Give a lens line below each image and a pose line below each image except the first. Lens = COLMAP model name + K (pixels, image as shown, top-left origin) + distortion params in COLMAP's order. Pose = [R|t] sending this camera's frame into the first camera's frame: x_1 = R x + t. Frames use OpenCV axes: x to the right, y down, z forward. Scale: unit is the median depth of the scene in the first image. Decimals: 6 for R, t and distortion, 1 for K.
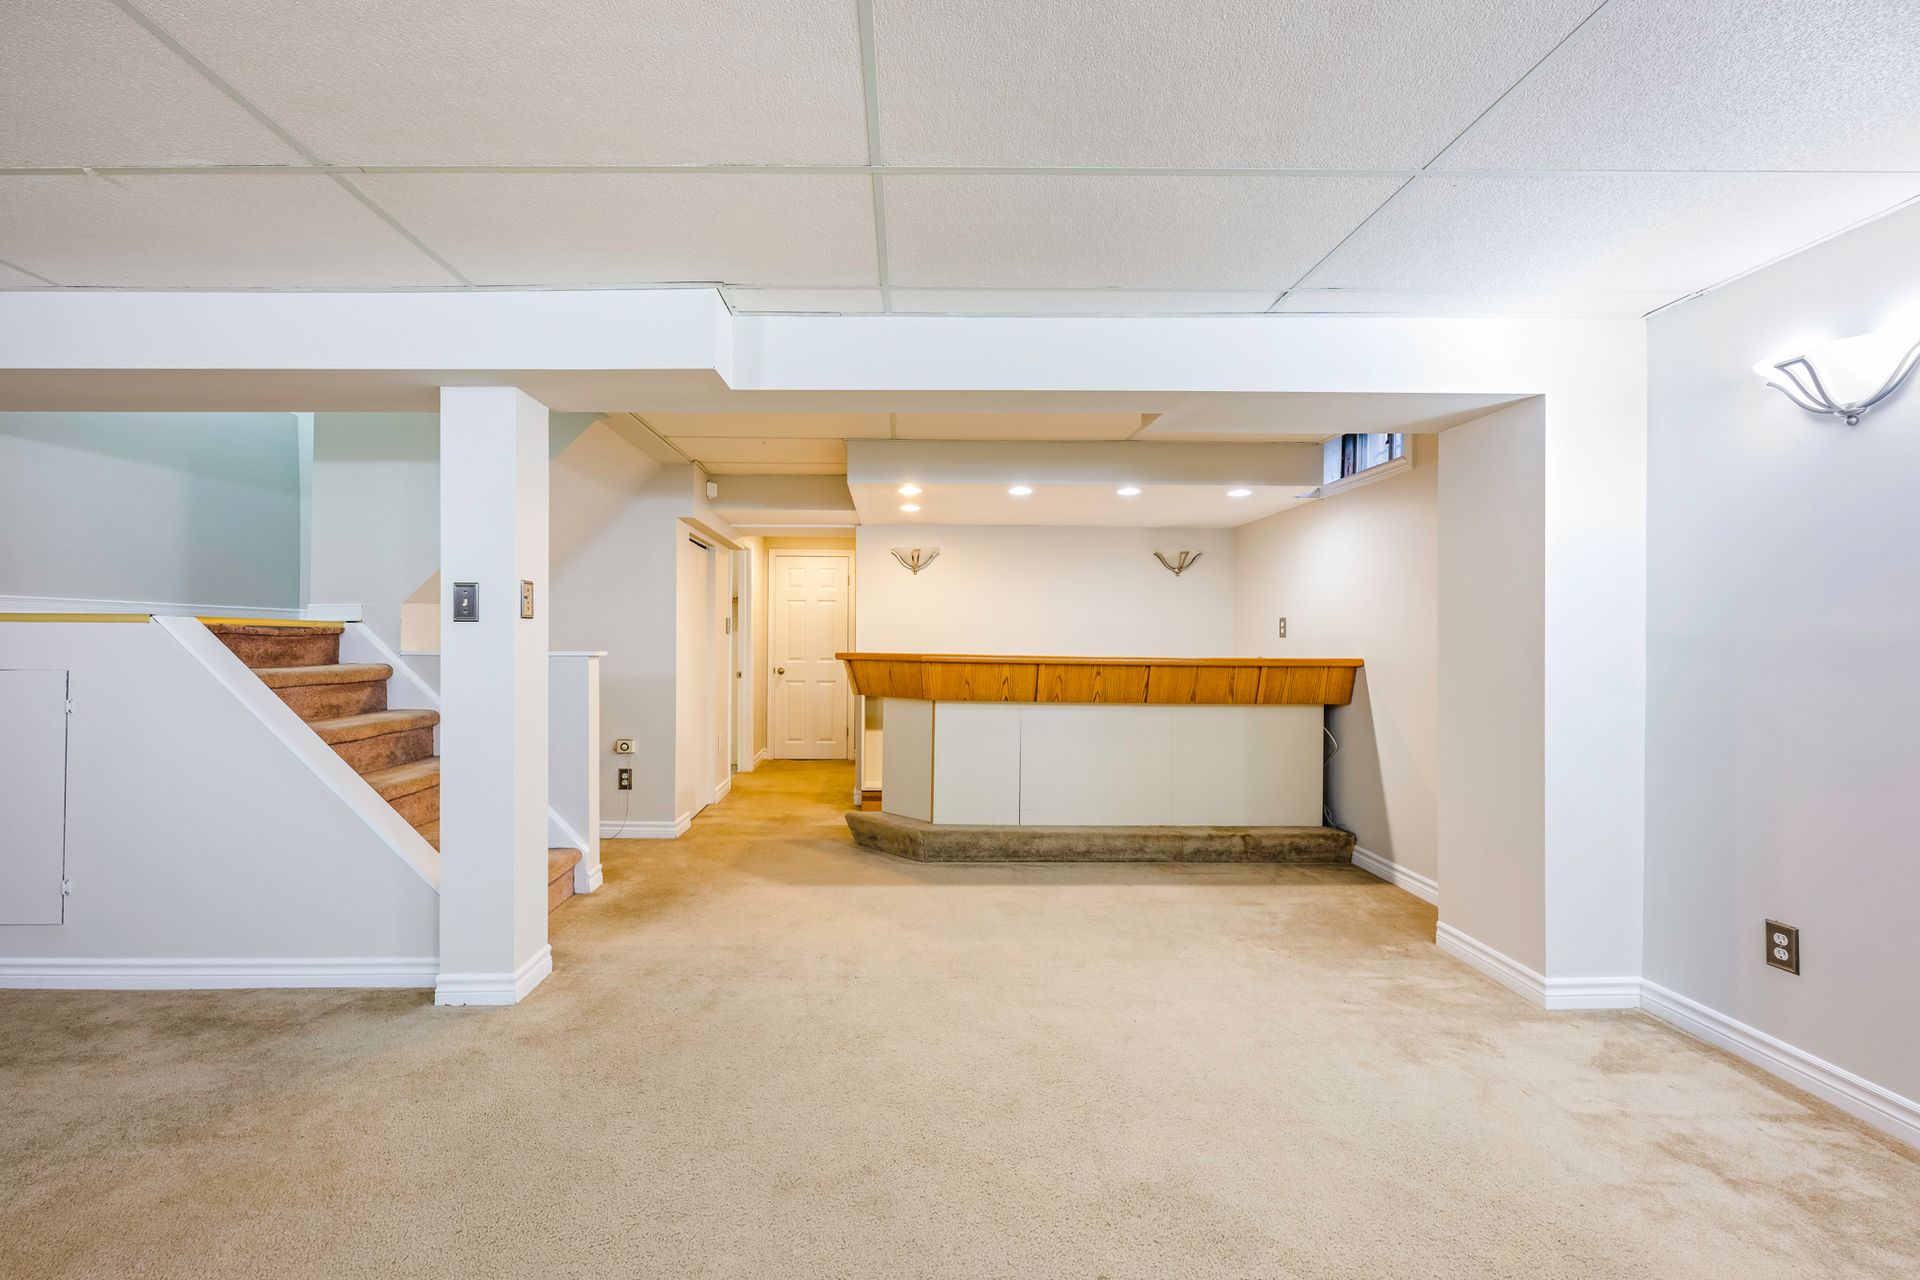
lens RADIAL K [[806.2, 0, 956.5], [0, 806.2, 637.5], [0, 0, 1]] dist [0.002147, 0.000040]
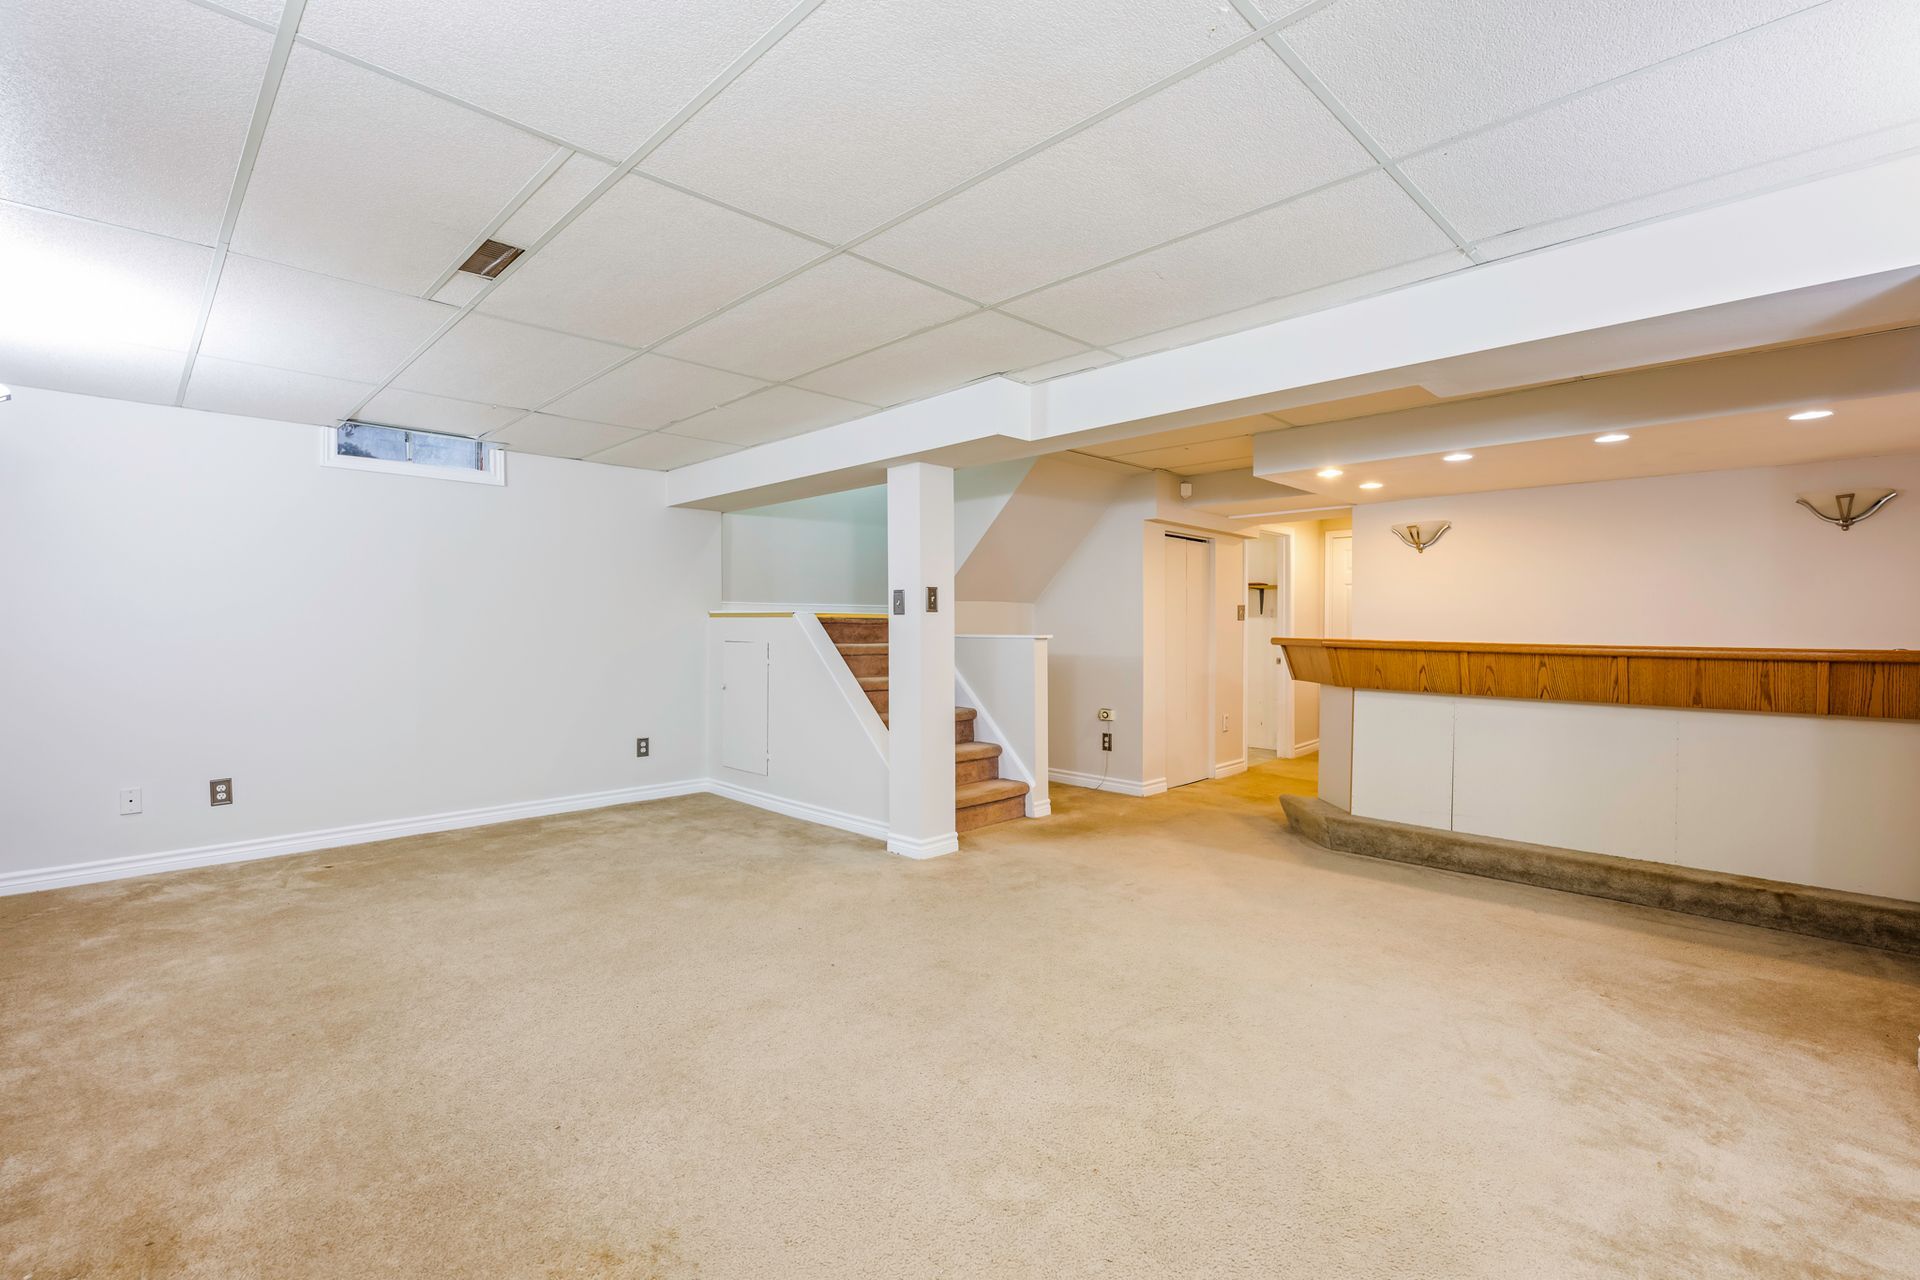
lens RADIAL K [[853.6, 0, 960.0], [0, 853.6, 640.0], [0, 0, 1]] dist [-0.001474, -0.000196]
pose [[0.706921, 0.008537, -0.707241, 0.374795], [0.004500, 0.999853, 0.016566, 0.001747], [0.707278, -0.014893, 0.706779, -0.058271]]
